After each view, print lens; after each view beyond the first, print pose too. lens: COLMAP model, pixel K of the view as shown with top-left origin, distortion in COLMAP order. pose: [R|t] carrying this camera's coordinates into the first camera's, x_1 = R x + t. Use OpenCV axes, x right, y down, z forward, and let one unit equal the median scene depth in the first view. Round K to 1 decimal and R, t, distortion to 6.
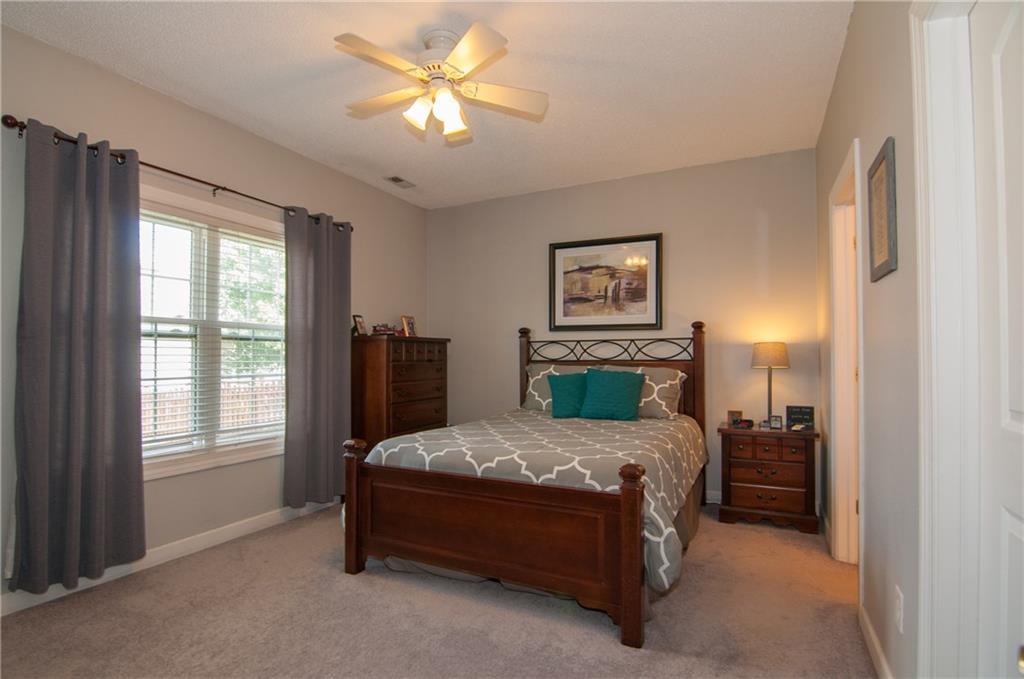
lens RADIAL K [[519.6, 0, 497.7], [0, 519.6, 350.5], [0, 0, 1]] dist [-0.009647, -0.002040]
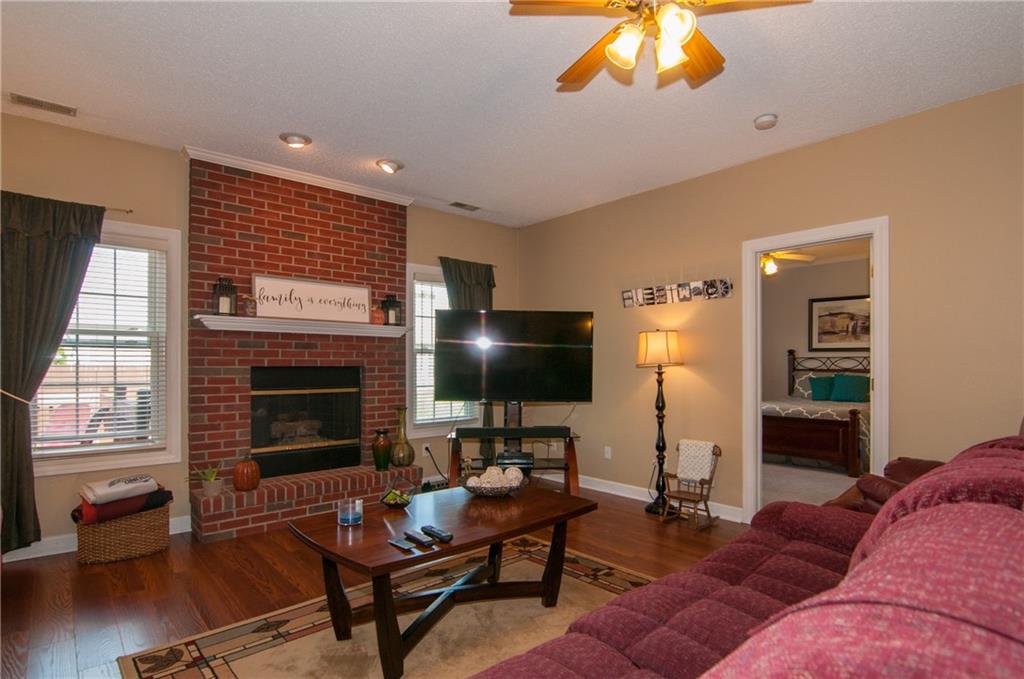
lens RADIAL K [[527.5, 0, 514.3], [0, 527.5, 364.0], [0, 0, 1]] dist [-0.010891, -0.000831]
pose [[0.930351, 0.004017, -0.366648, -0.169273], [-0.000181, 0.999945, 0.010497, -0.015934], [0.366670, -0.009700, 0.930301, -0.969863]]
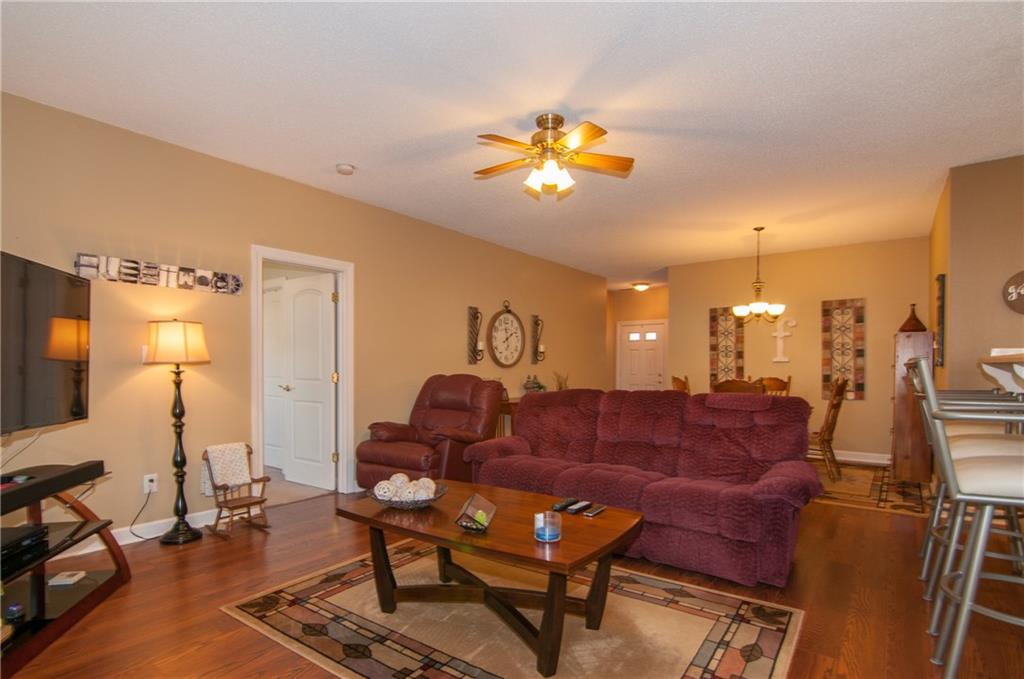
lens RADIAL K [[506.5, 0, 509.6], [0, 506.5, 377.9], [0, 0, 1]] dist [-0.010505, -0.001358]
pose [[0.174240, -0.016885, 0.984558, -0.917314], [-0.014927, 0.999693, 0.019786, -0.003886], [-0.984590, -0.018144, 0.173934, -0.605503]]
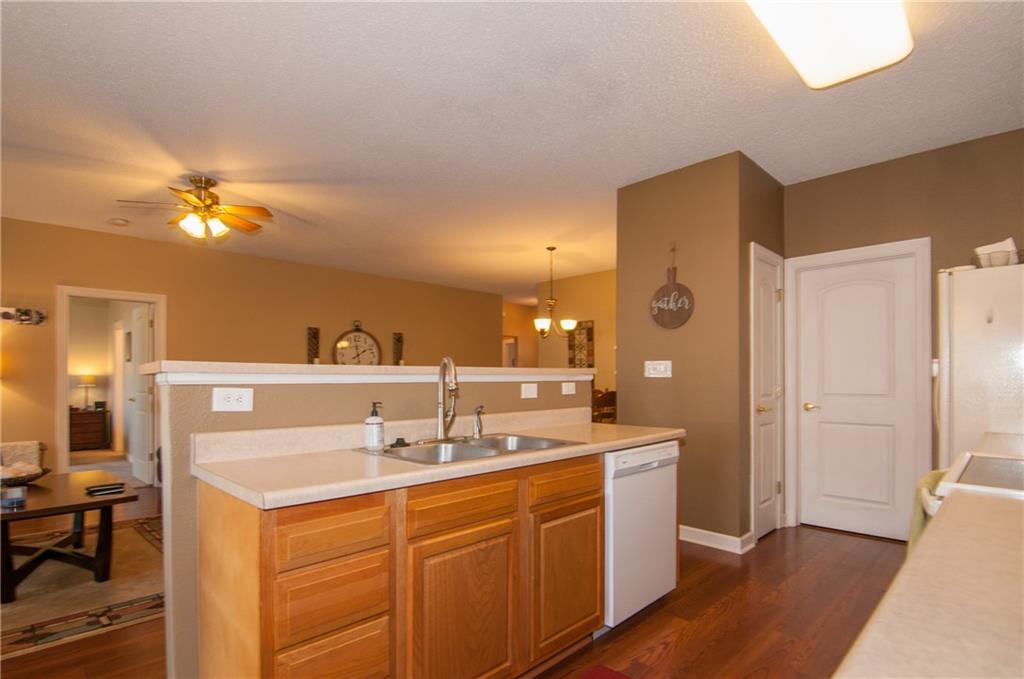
lens RADIAL K [[506.5, 0, 509.6], [0, 506.5, 377.9], [0, 0, 1]] dist [-0.010505, -0.001358]
pose [[0.318930, 0.006294, 0.947757, -0.859061], [-0.010914, 0.999936, -0.002968, -0.014721], [-0.947715, -0.009397, 0.318979, -1.300569]]
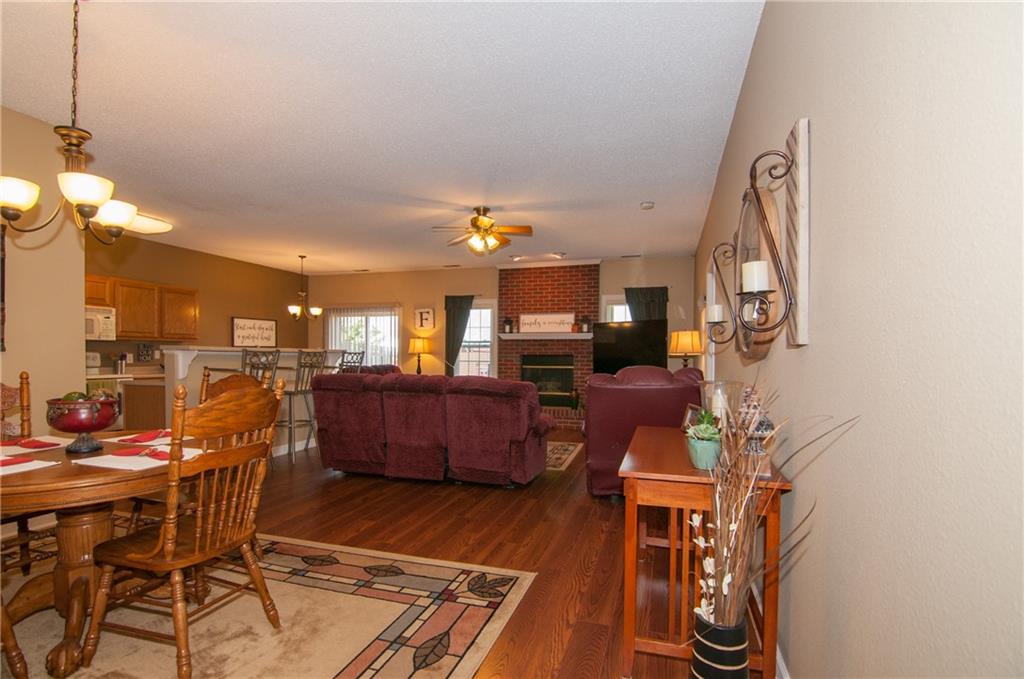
lens RADIAL K [[499.0, 0, 510.0], [0, 499.0, 350.8], [0, 0, 1]] dist [-0.006779, -0.011913]
pose [[0.162312, -0.003958, -0.986732, 0.933643], [0.006323, 0.999976, -0.002971, -0.011975], [0.986719, -0.005757, 0.162333, -0.658571]]
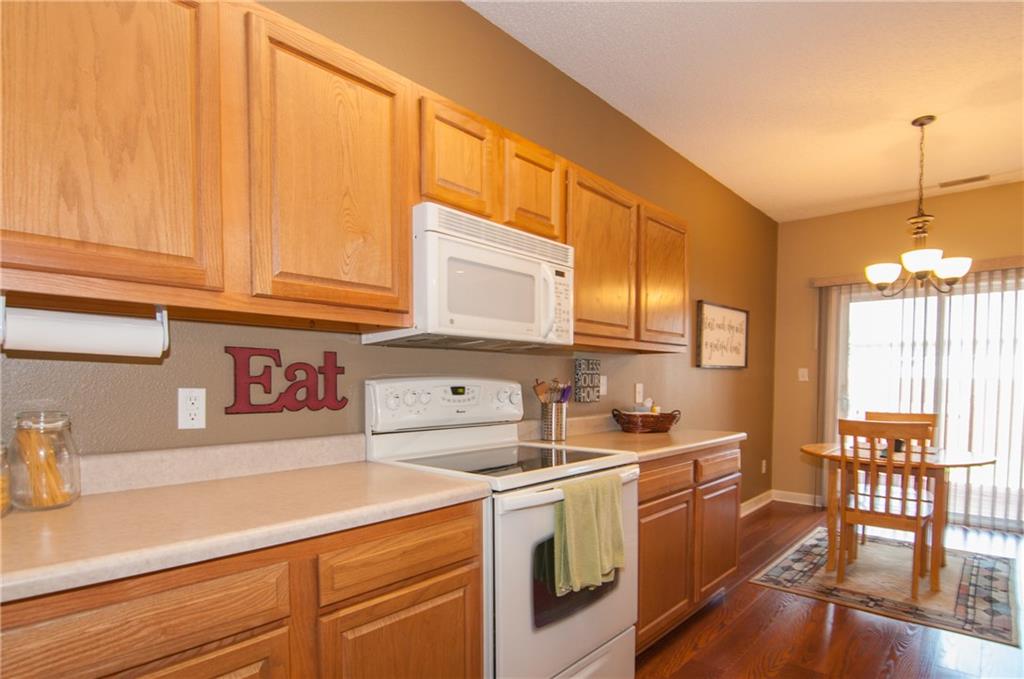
lens RADIAL K [[535.1, 0, 509.8], [0, 535.1, 400.0], [0, 0, 1]] dist [-0.014539, -0.002774]
pose [[-0.266098, 0.039834, -0.963123, -0.081492], [0.009921, 0.999206, 0.038585, -0.021076], [0.963895, 0.000712, -0.266282, -1.422425]]
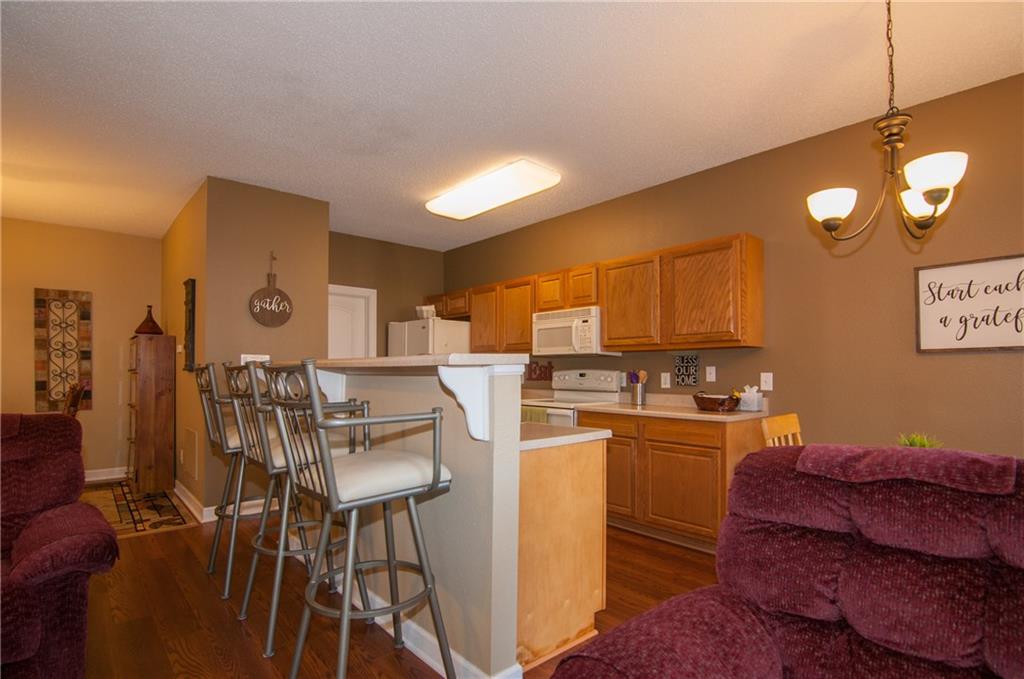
lens RADIAL K [[505.5, 0, 510.8], [0, 505.5, 366.5], [0, 0, 1]] dist [-0.022131, -0.000092]
pose [[-0.932244, 0.007870, 0.361744, -0.749131], [-0.000660, 0.999725, -0.023451, -0.005205], [-0.361829, -0.022101, -0.931982, -0.580561]]
